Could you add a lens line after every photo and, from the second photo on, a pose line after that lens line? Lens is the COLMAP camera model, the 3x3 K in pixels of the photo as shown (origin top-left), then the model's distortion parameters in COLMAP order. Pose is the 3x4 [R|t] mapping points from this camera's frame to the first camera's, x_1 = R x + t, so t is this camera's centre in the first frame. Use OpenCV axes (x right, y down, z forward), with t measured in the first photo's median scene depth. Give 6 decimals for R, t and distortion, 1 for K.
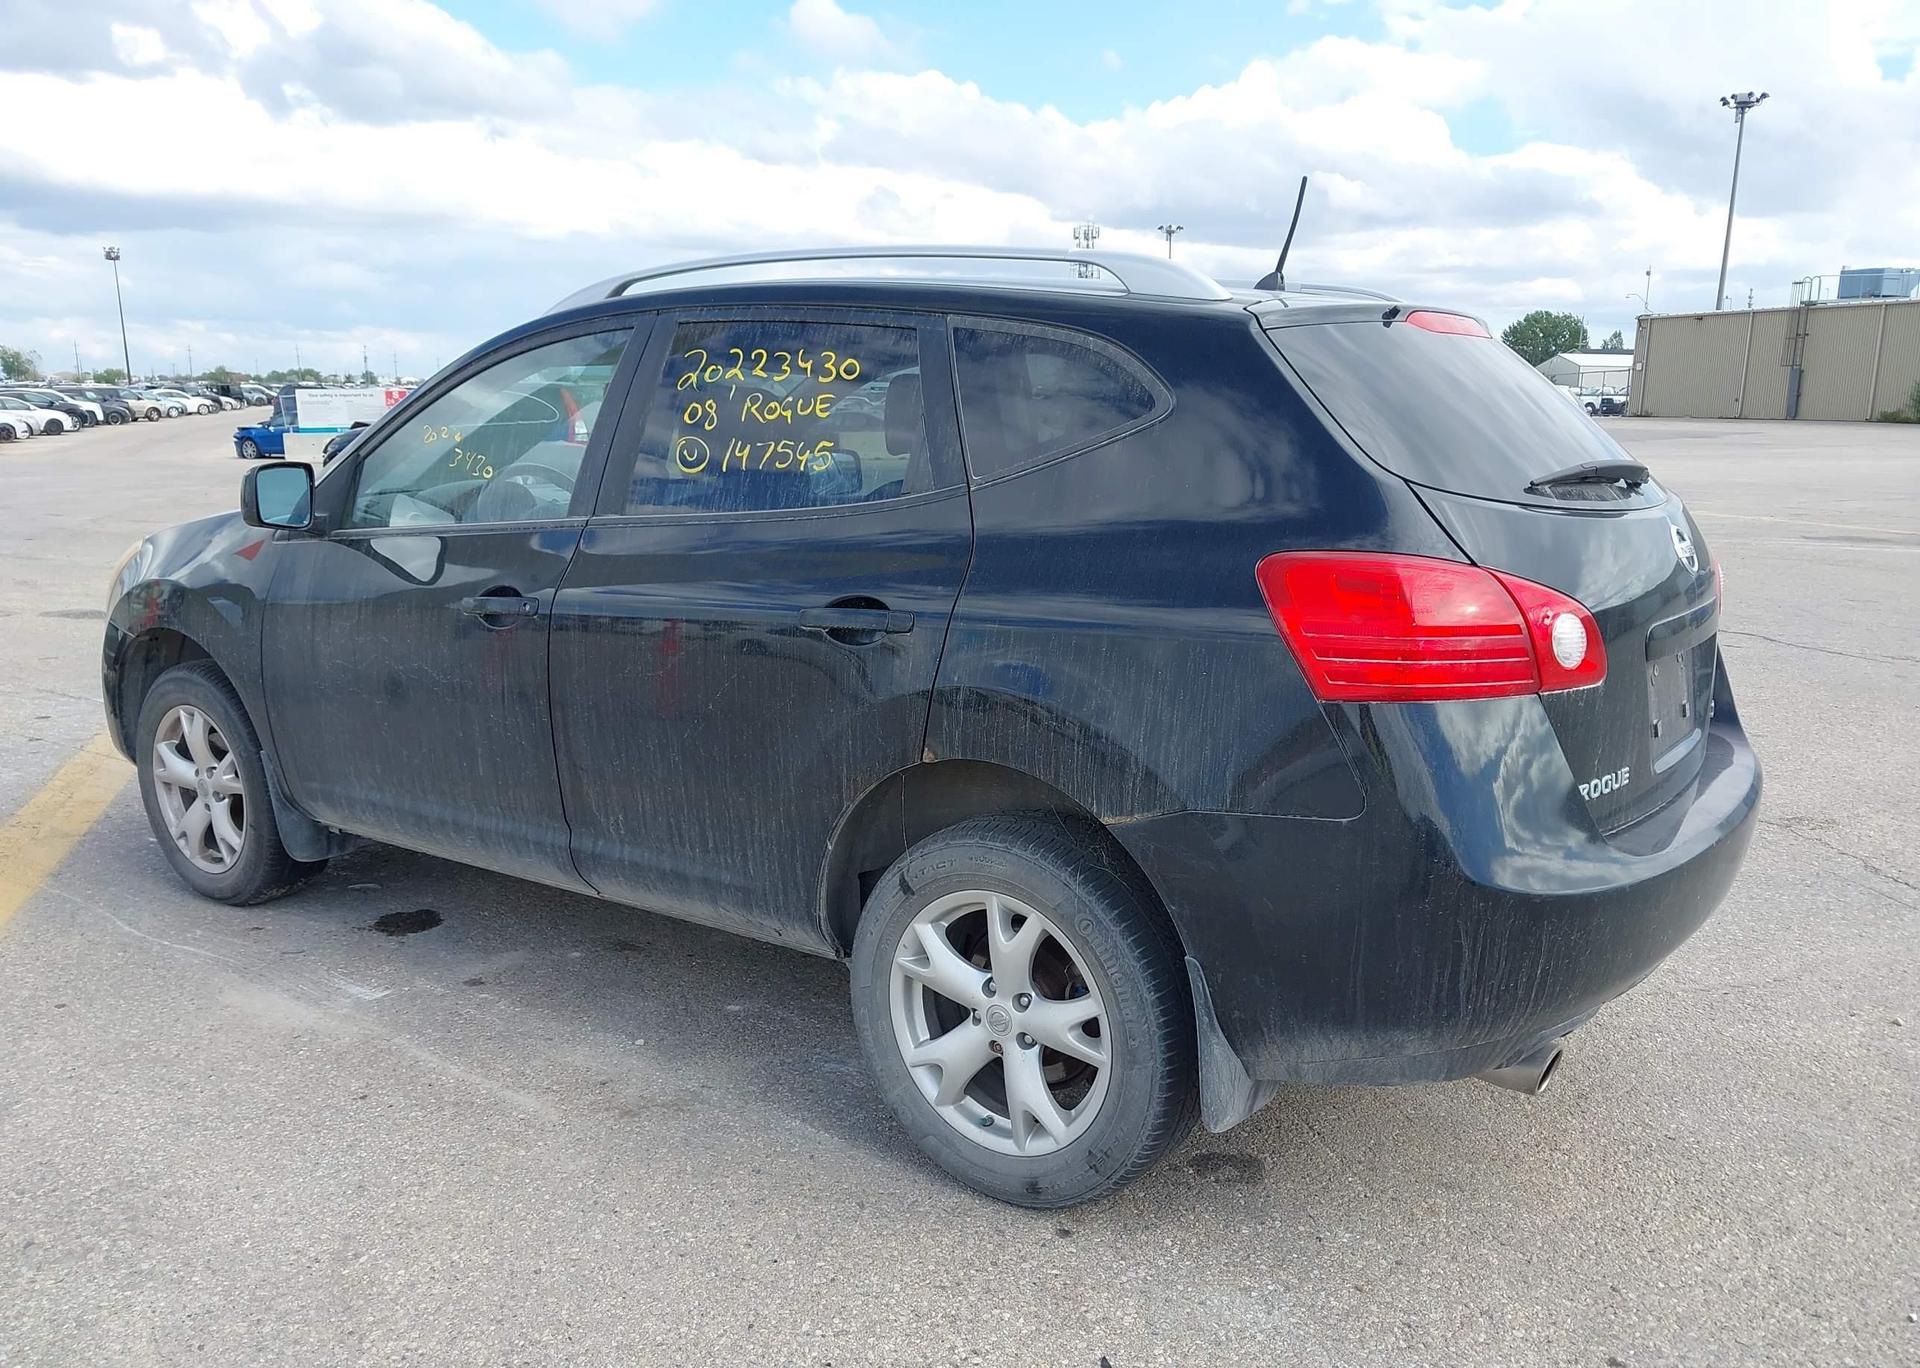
lens RADIAL K [[1571.5, 0, 977.9], [0, 1571.5, 674.9], [0, 0, 1]] dist [0.027837, -0.037845]
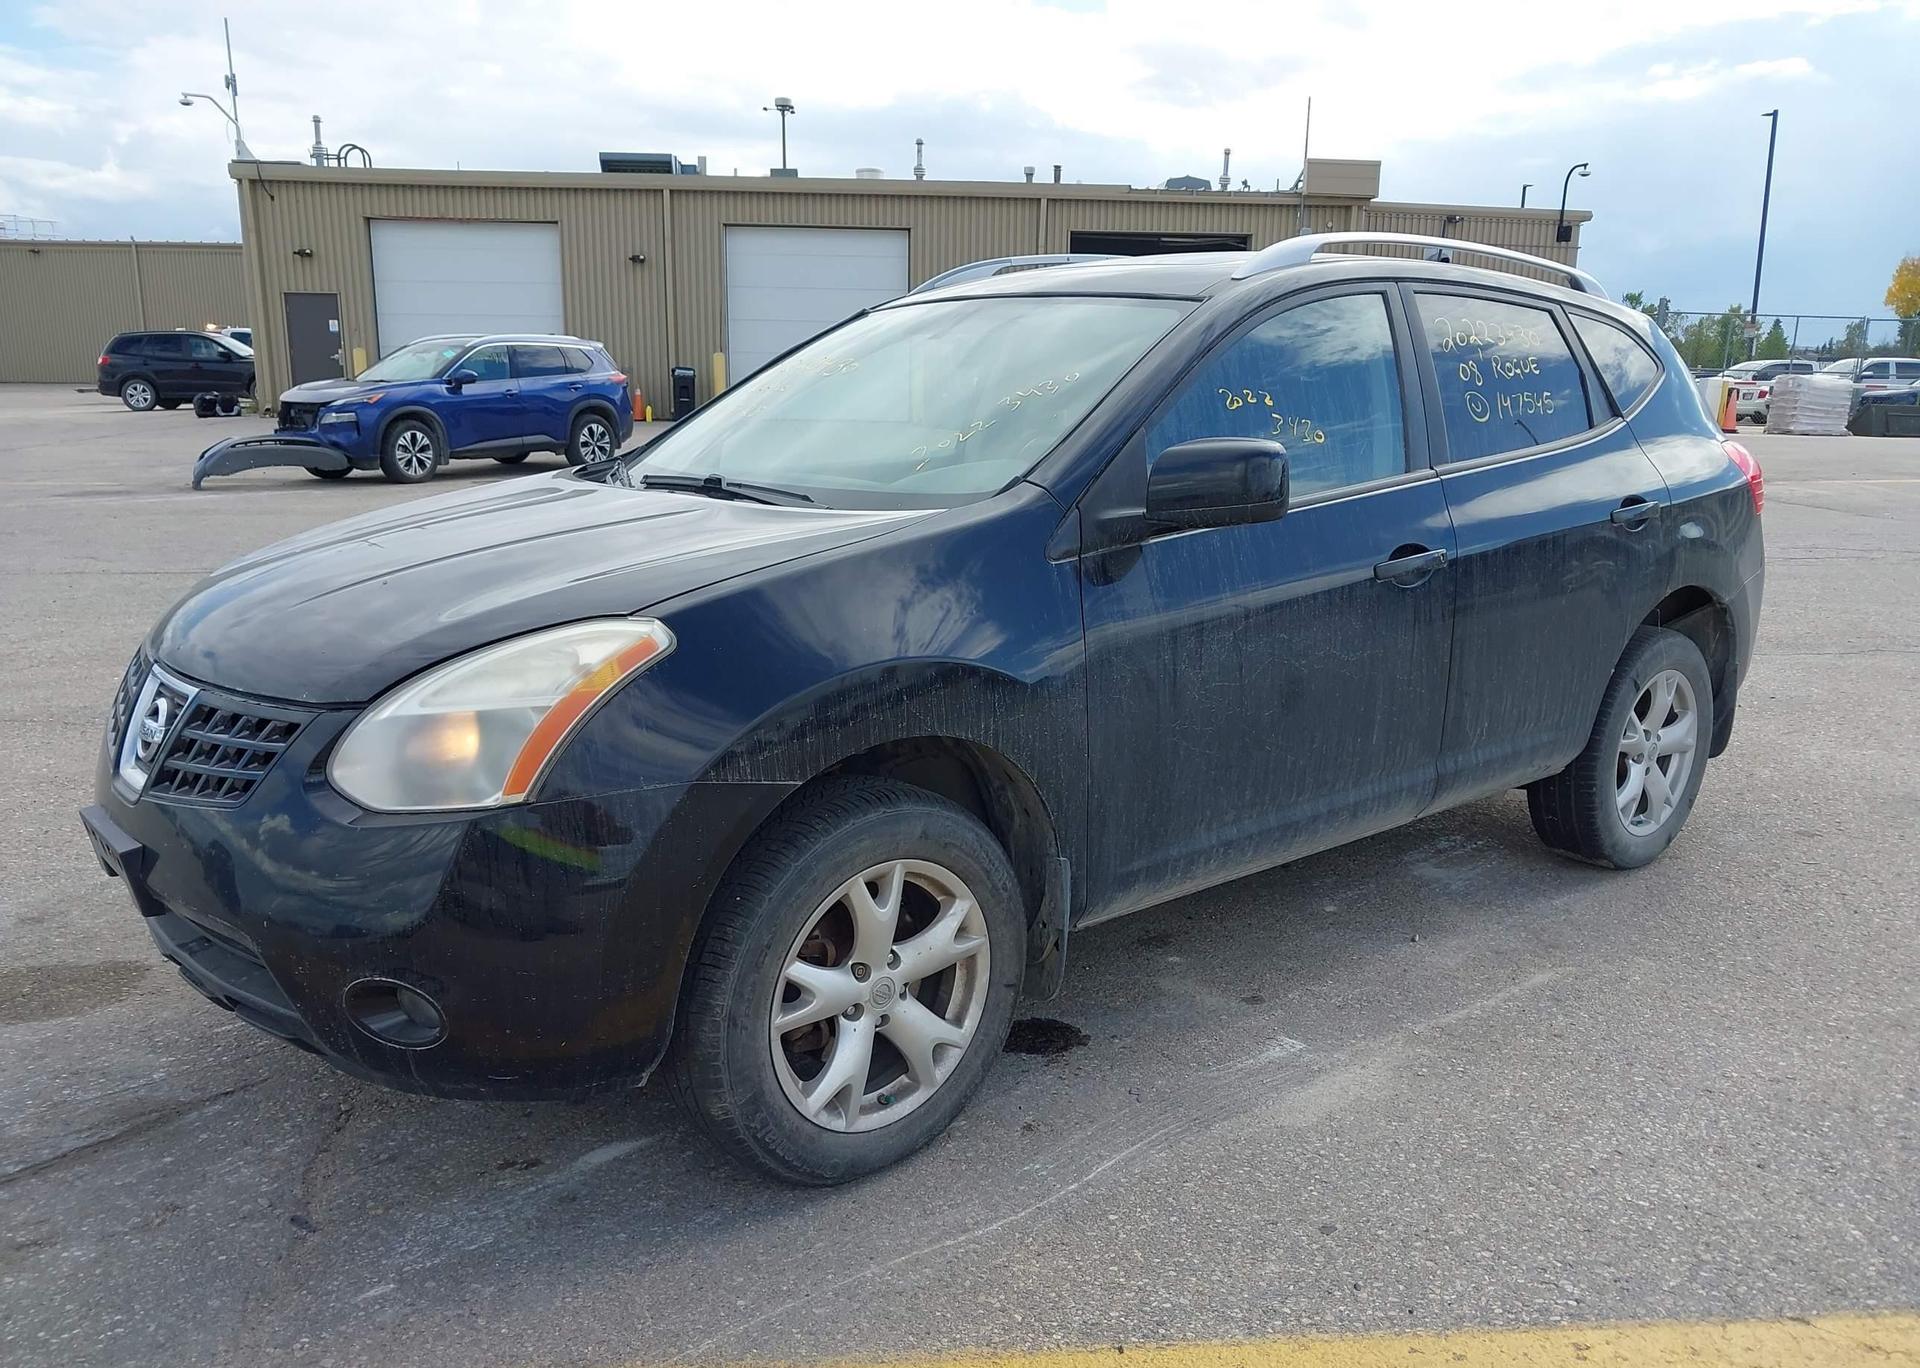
lens RADIAL K [[1571.5, 0, 962.7], [0, 1571.5, 675.5], [0, 0, 1]] dist [0.027837, -0.037845]
pose [[0.212234, -0.190163, 0.958538, -1.073040], [0.162463, 0.974099, 0.157279, -0.143041], [-0.963619, 0.122347, 0.237632, 0.829664]]
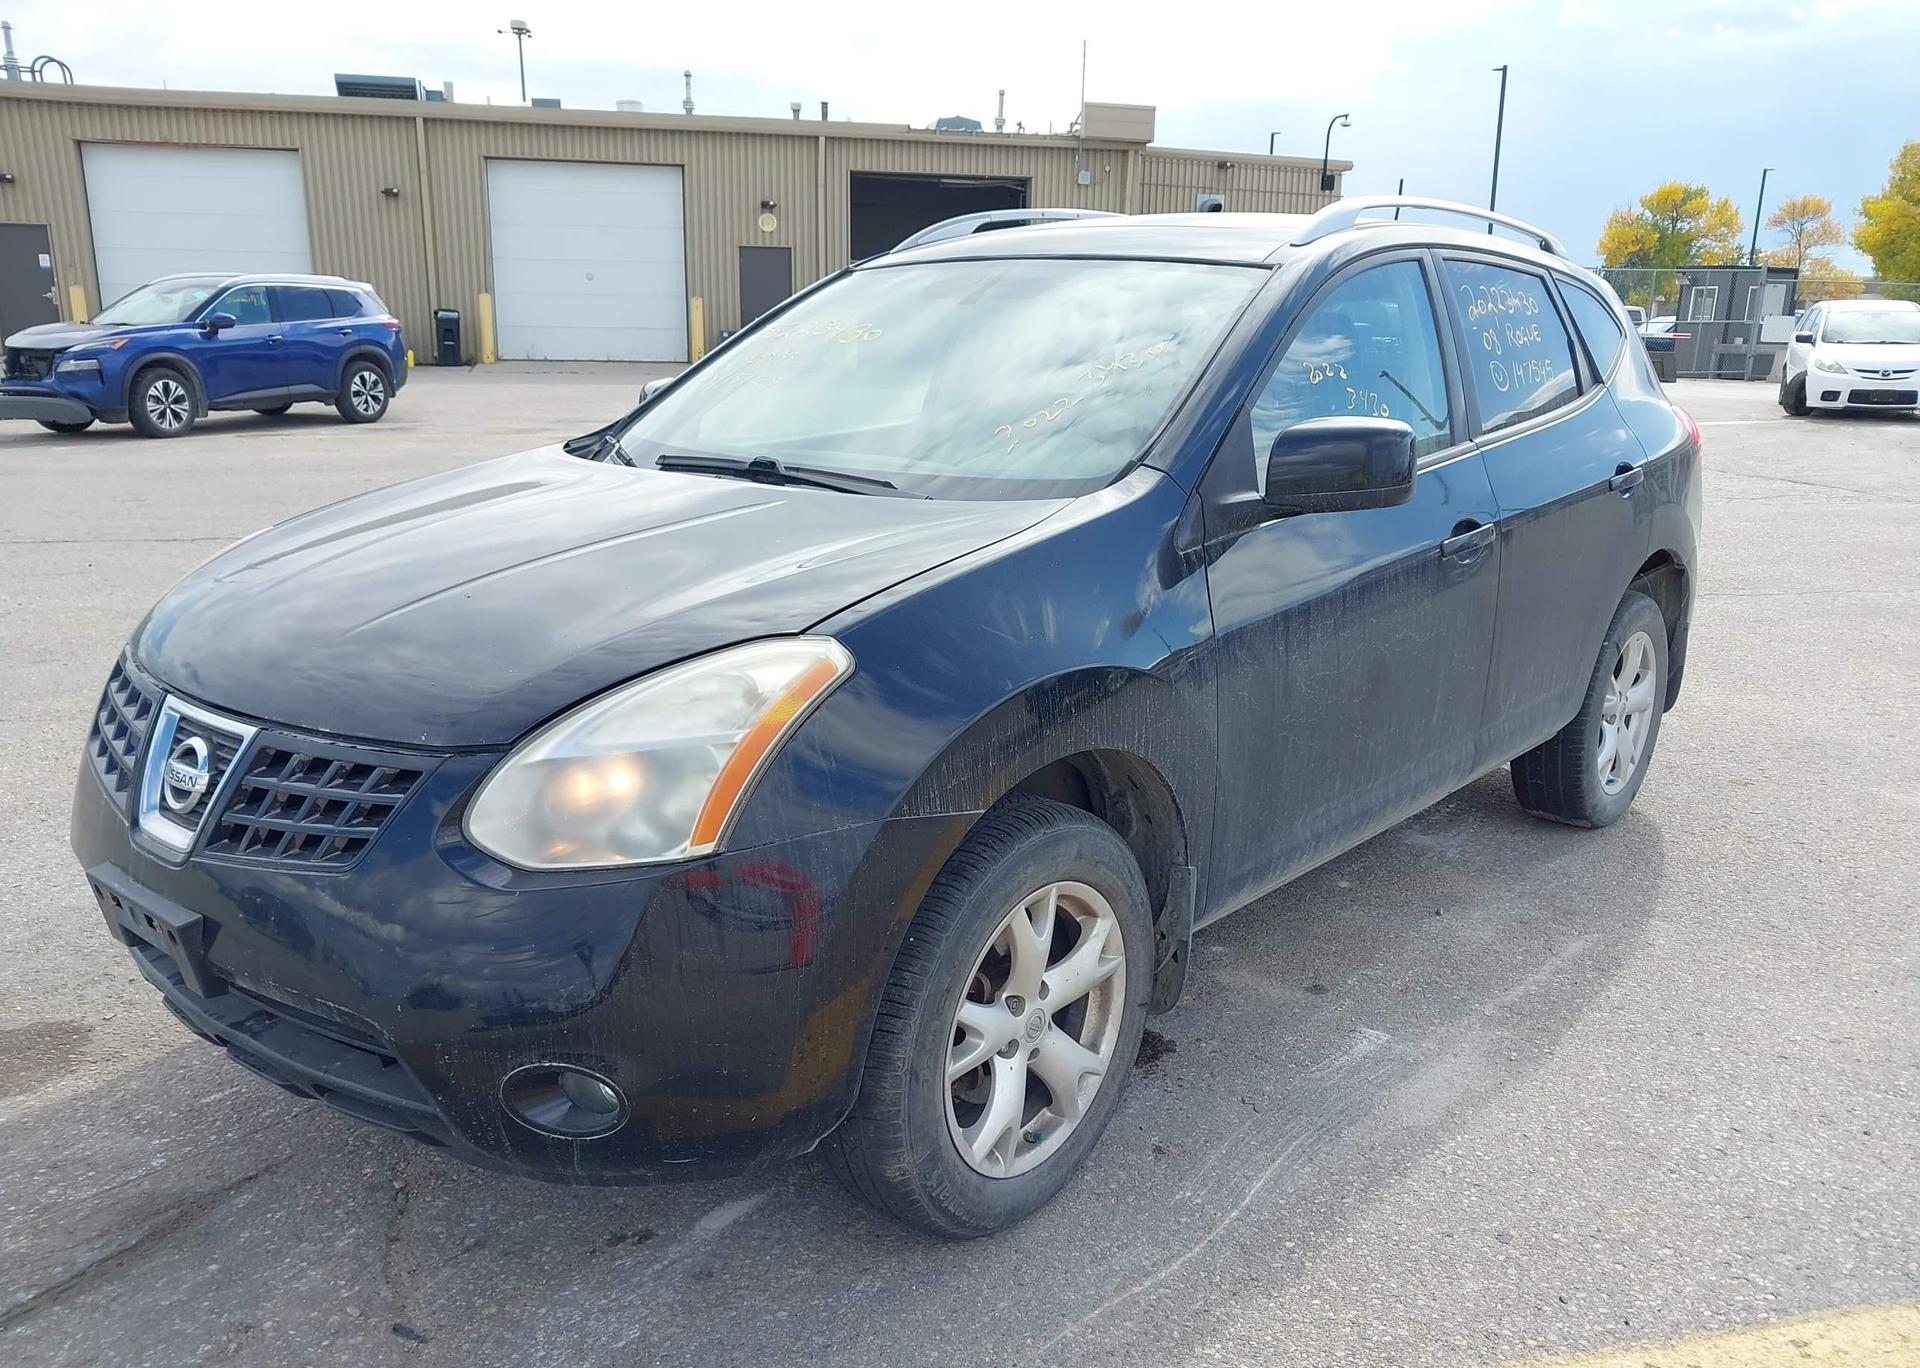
lens RADIAL K [[1571.5, 0, 972.6], [0, 1571.5, 686.1], [0, 0, 1]] dist [0.027837, -0.037845]
pose [[0.053727, -0.234650, 0.970594, -1.039304], [0.160683, 0.961363, 0.223523, -0.180908], [-0.985543, 0.143949, 0.089355, 0.978123]]
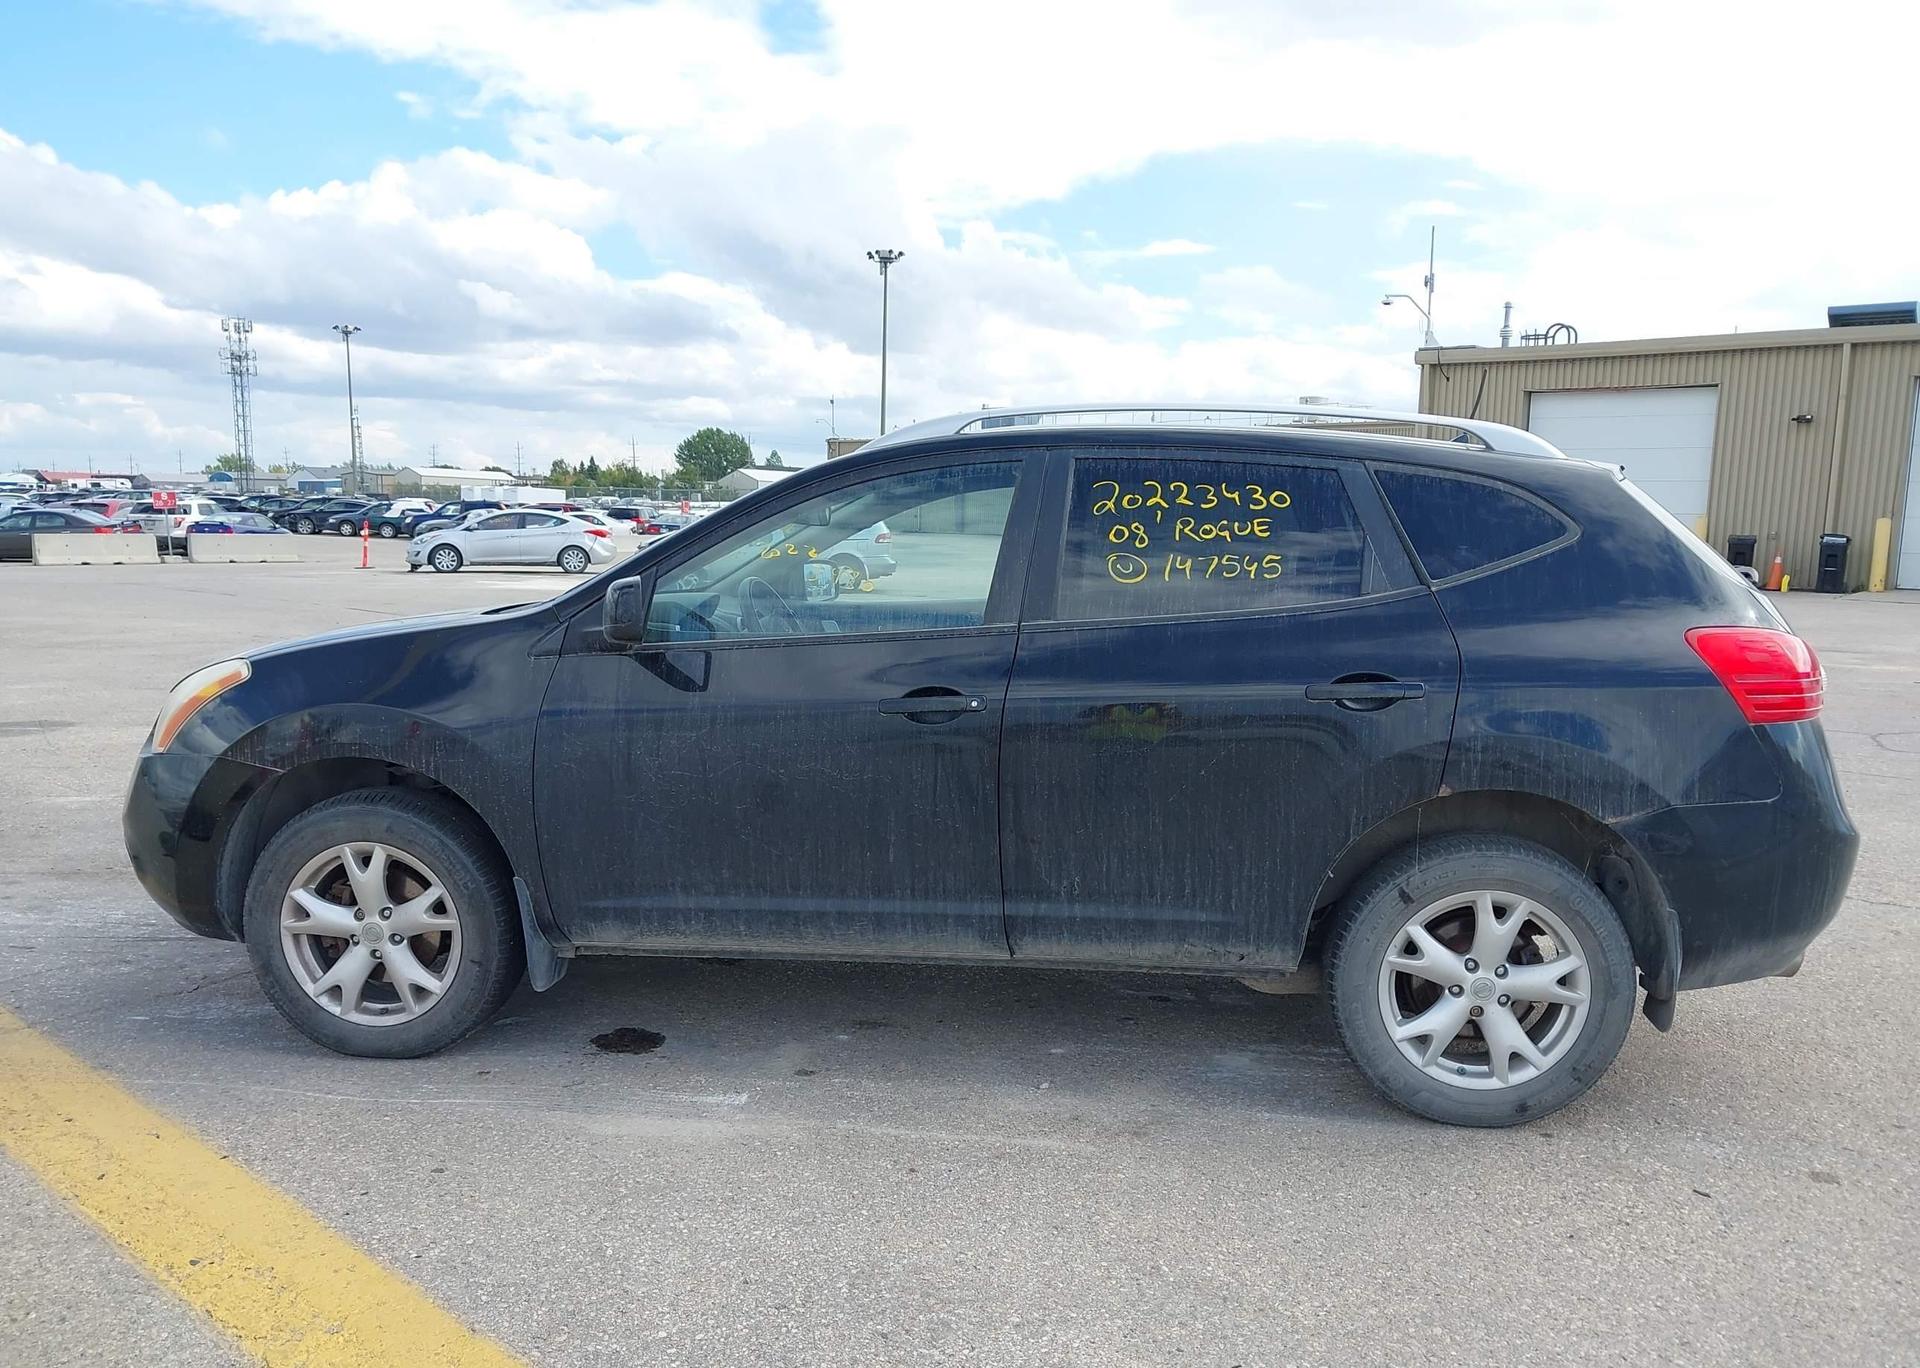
lens RADIAL K [[1571.5, 0, 971.0], [0, 1571.5, 653.0], [0, 0, 1]] dist [0.027837, -0.037845]
pose [[0.863528, -0.033269, 0.503203, -0.662645], [0.073493, 0.995471, -0.060304, -0.008829], [-0.498917, 0.089056, 0.862062, 0.025758]]
